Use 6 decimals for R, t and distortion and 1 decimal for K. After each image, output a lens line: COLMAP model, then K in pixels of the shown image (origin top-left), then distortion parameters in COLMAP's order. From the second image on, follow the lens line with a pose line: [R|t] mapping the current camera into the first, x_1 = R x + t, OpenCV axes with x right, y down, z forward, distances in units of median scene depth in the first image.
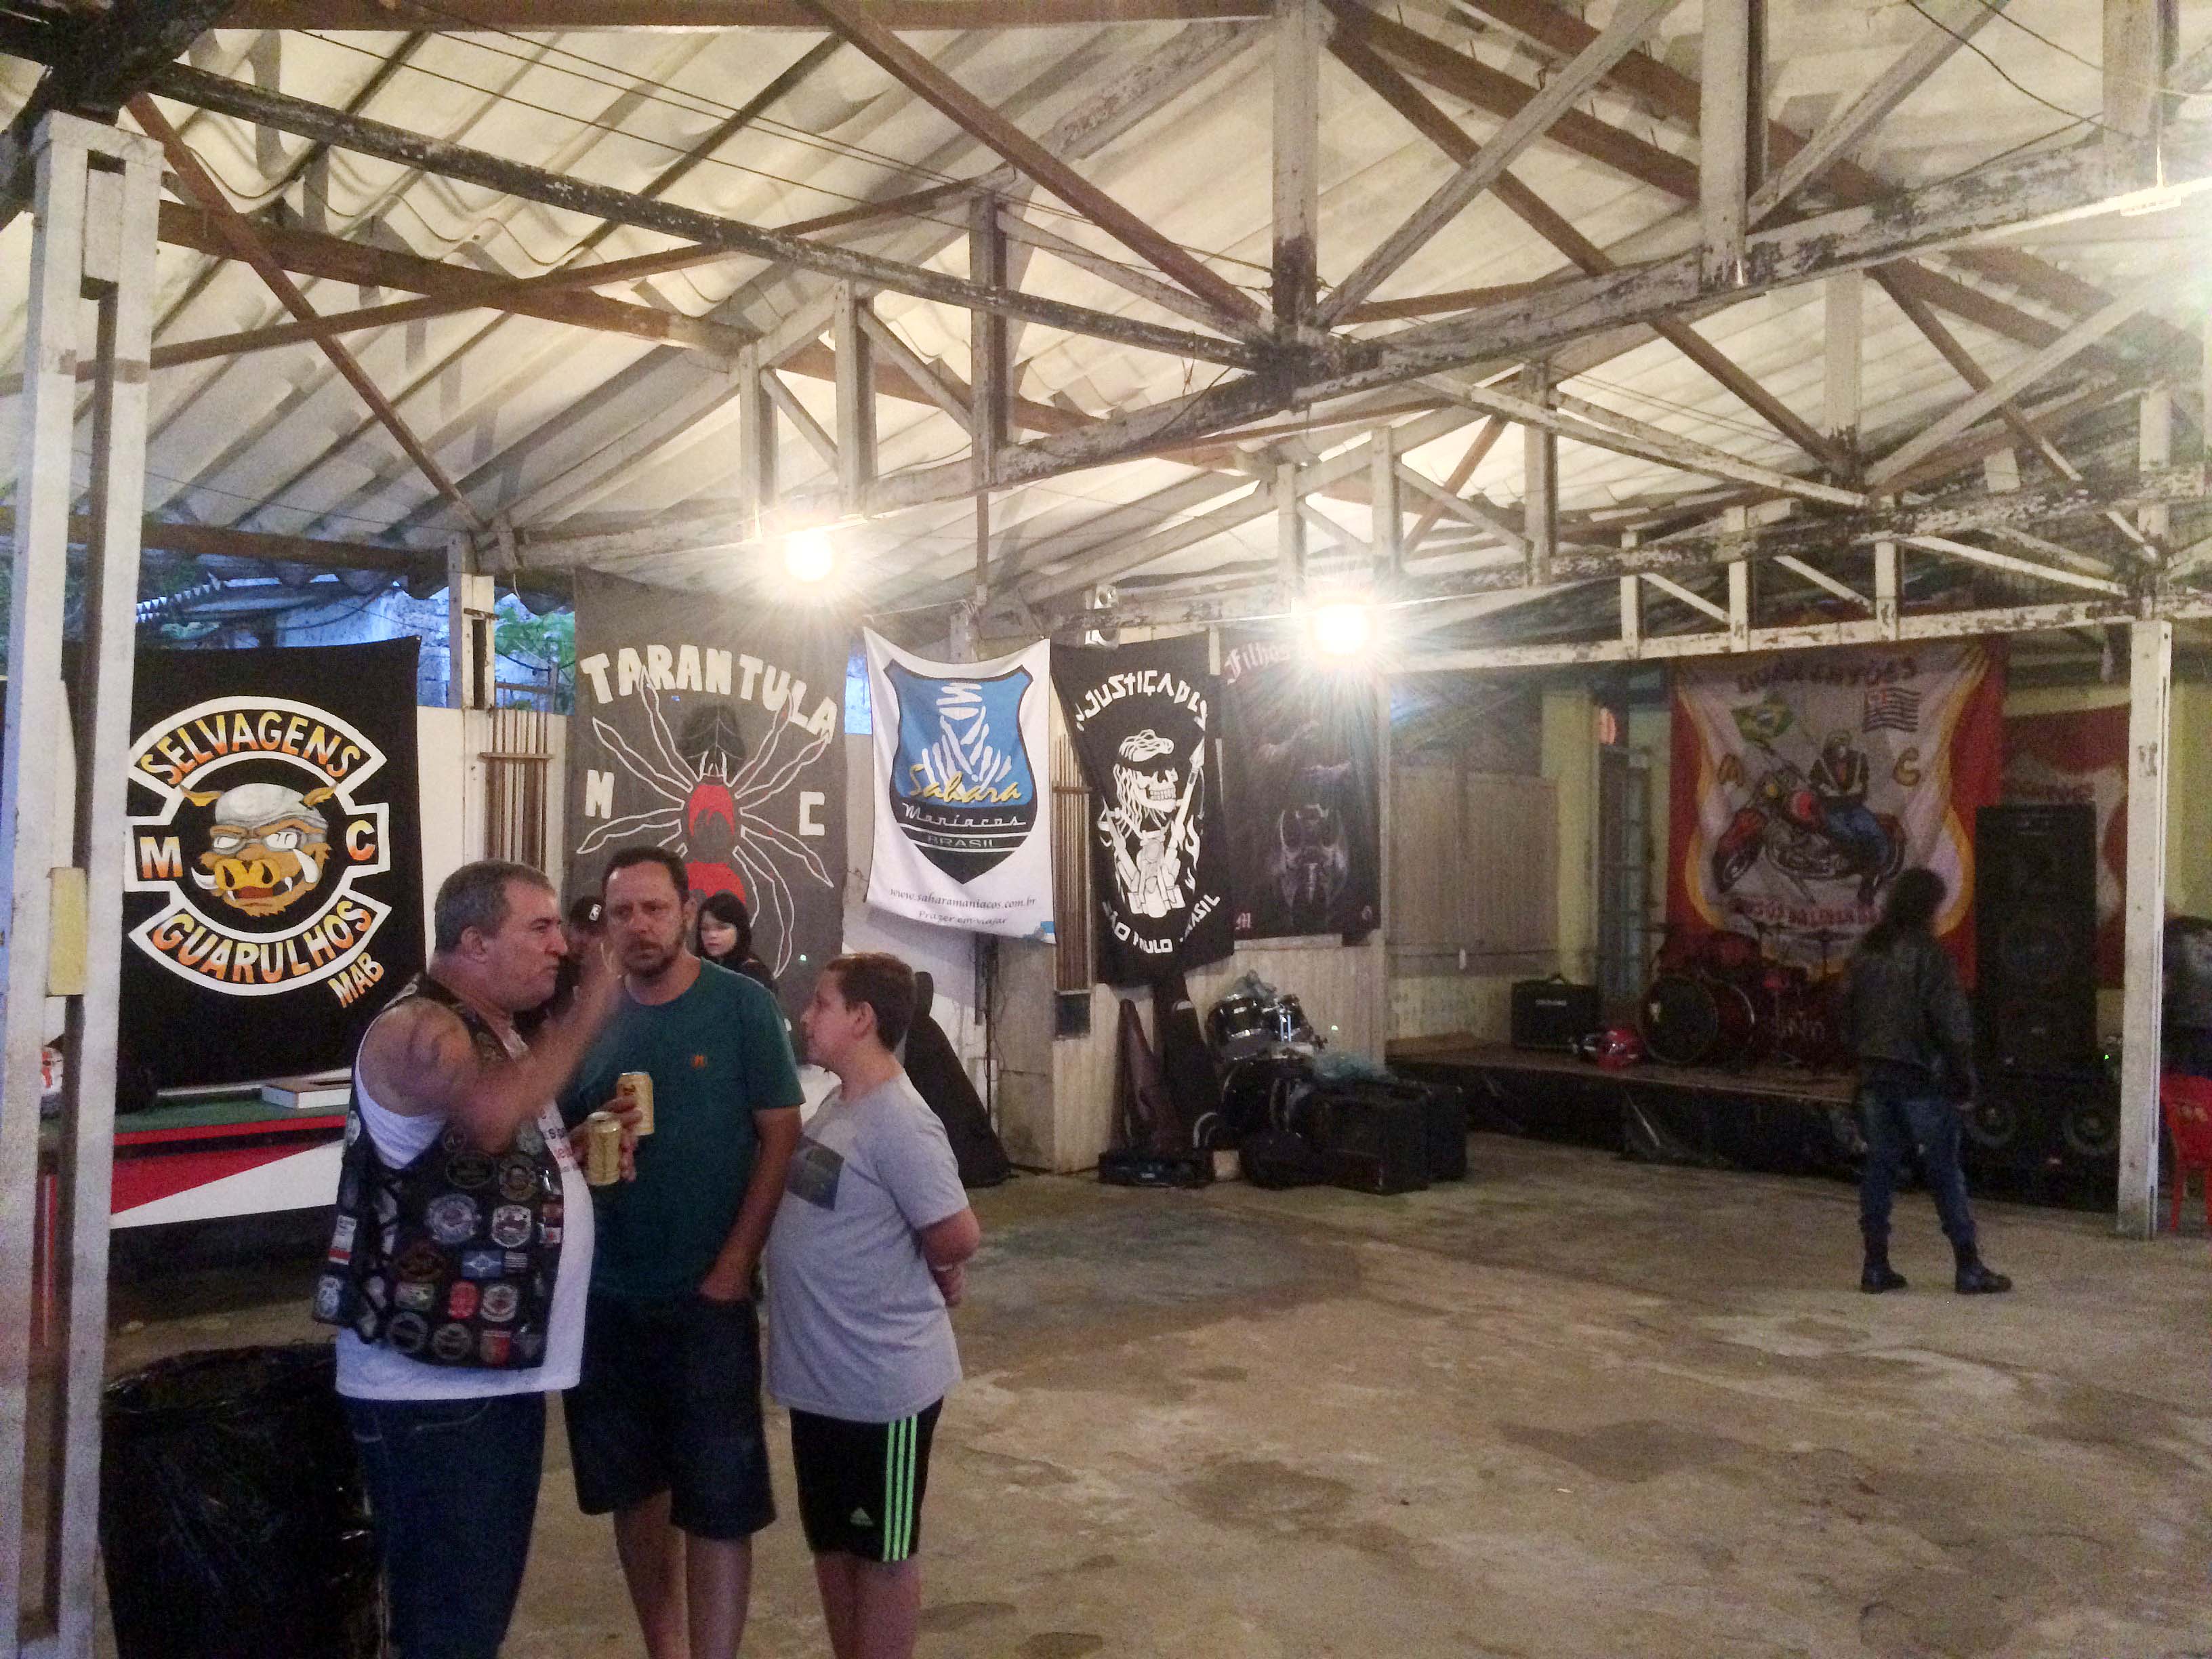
lens RADIAL K [[1881.3, 0, 1061.4], [0, 1881.3, 822.9], [0, 0, 1]] dist [-0.015831, -0.002115]
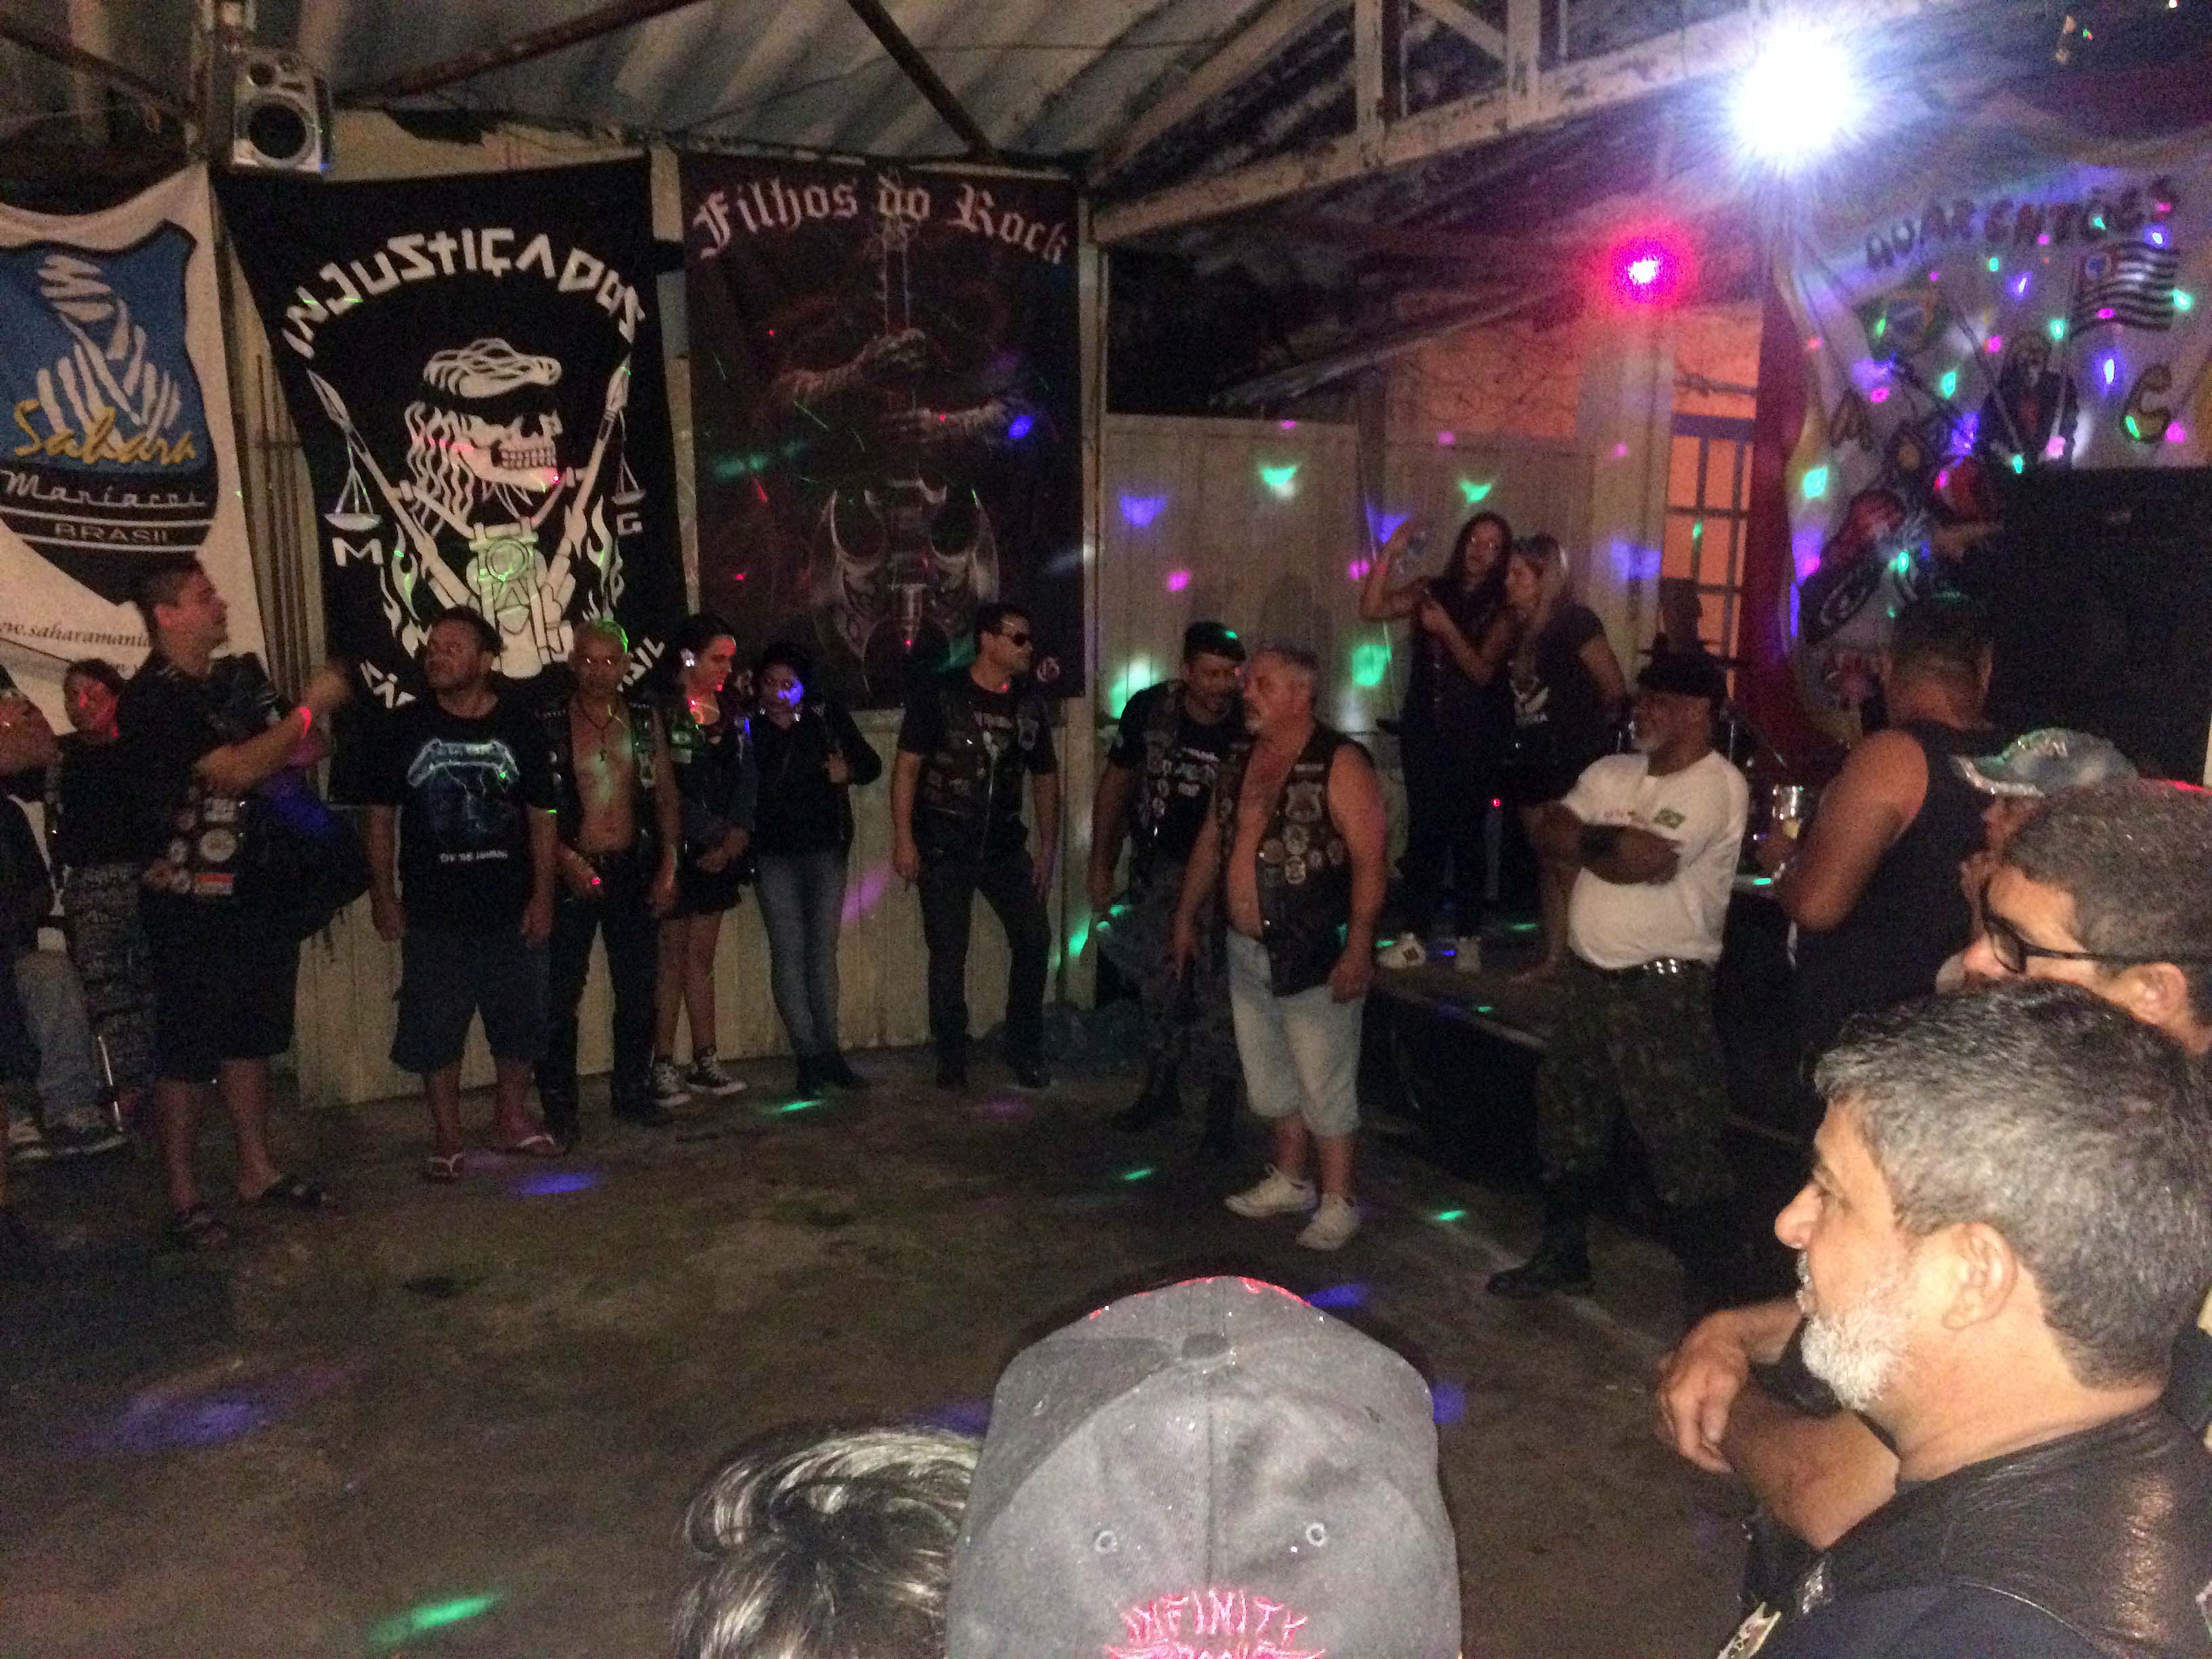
lens RADIAL K [[1839.3, 0, 1106.0], [0, 1839.3, 829.5], [0, 0, 1]] dist [0.058198, -0.082478]
pose [[0.961628, 0.054102, -0.268969, 0.375255], [-0.007266, 0.985042, 0.172159, -0.002296], [0.274260, -0.163599, 0.947637, 0.504511]]
